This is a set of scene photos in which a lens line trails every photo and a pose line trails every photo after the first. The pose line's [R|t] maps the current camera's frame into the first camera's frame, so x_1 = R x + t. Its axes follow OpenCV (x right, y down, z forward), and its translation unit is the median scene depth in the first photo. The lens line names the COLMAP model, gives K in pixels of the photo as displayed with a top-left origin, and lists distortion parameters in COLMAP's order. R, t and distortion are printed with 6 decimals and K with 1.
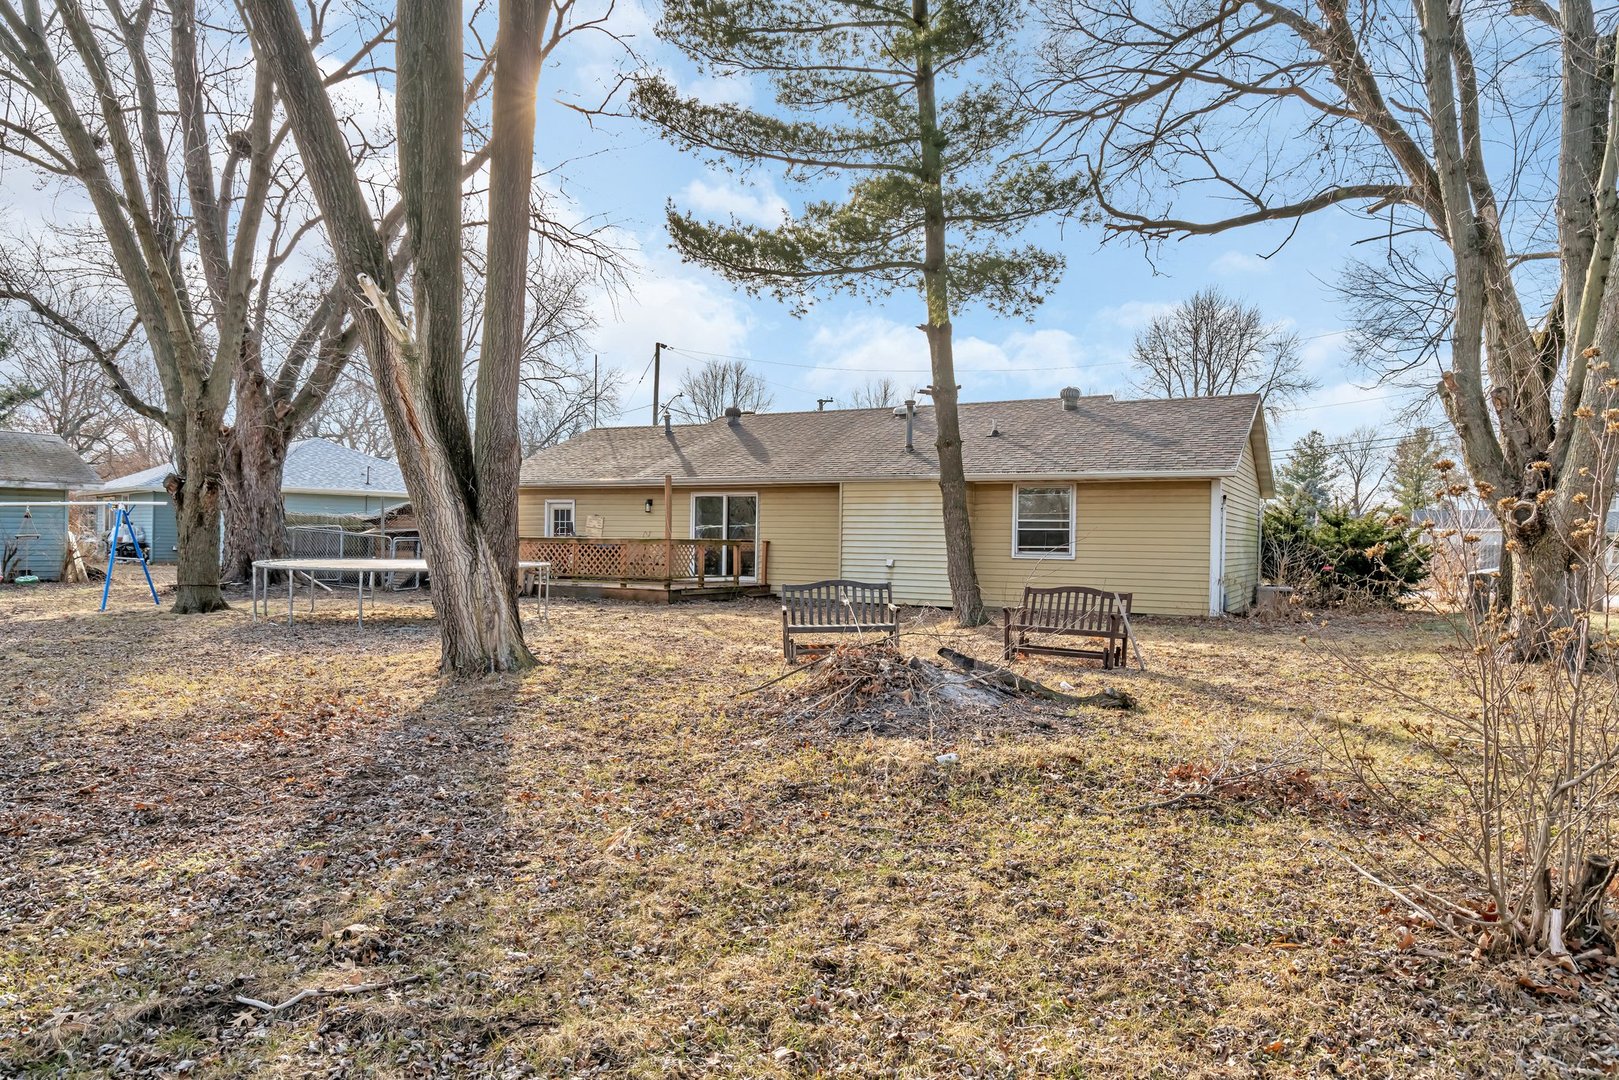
lens RADIAL K [[1037.1, 0, 812.2], [0, 1037.1, 556.4], [0, 0, 1]] dist [0.002921, 0.014659]
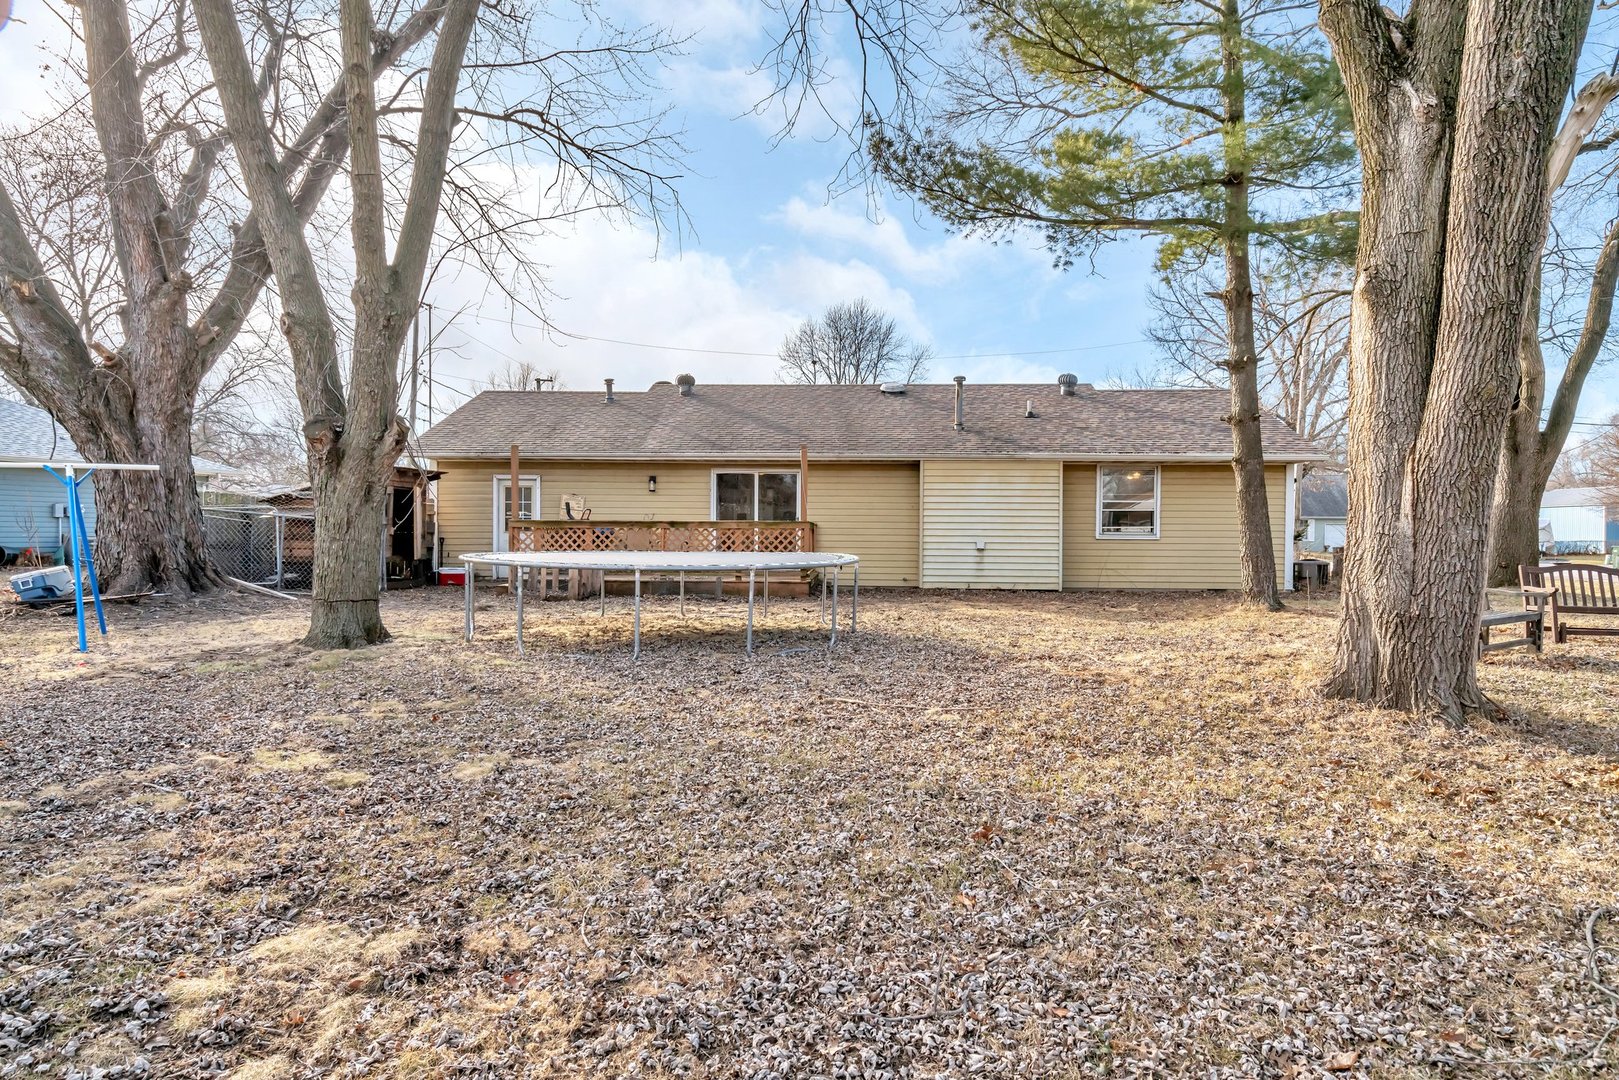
lens RADIAL K [[958.0, 0, 801.0], [0, 958.0, 535.3], [0, 0, 1]] dist [0.006899, 0.000884]
pose [[0.897692, -0.011943, 0.440461, -0.434756], [0.014221, 0.999897, -0.001872, -0.004065], [-0.440393, 0.007945, 0.897770, 0.272469]]
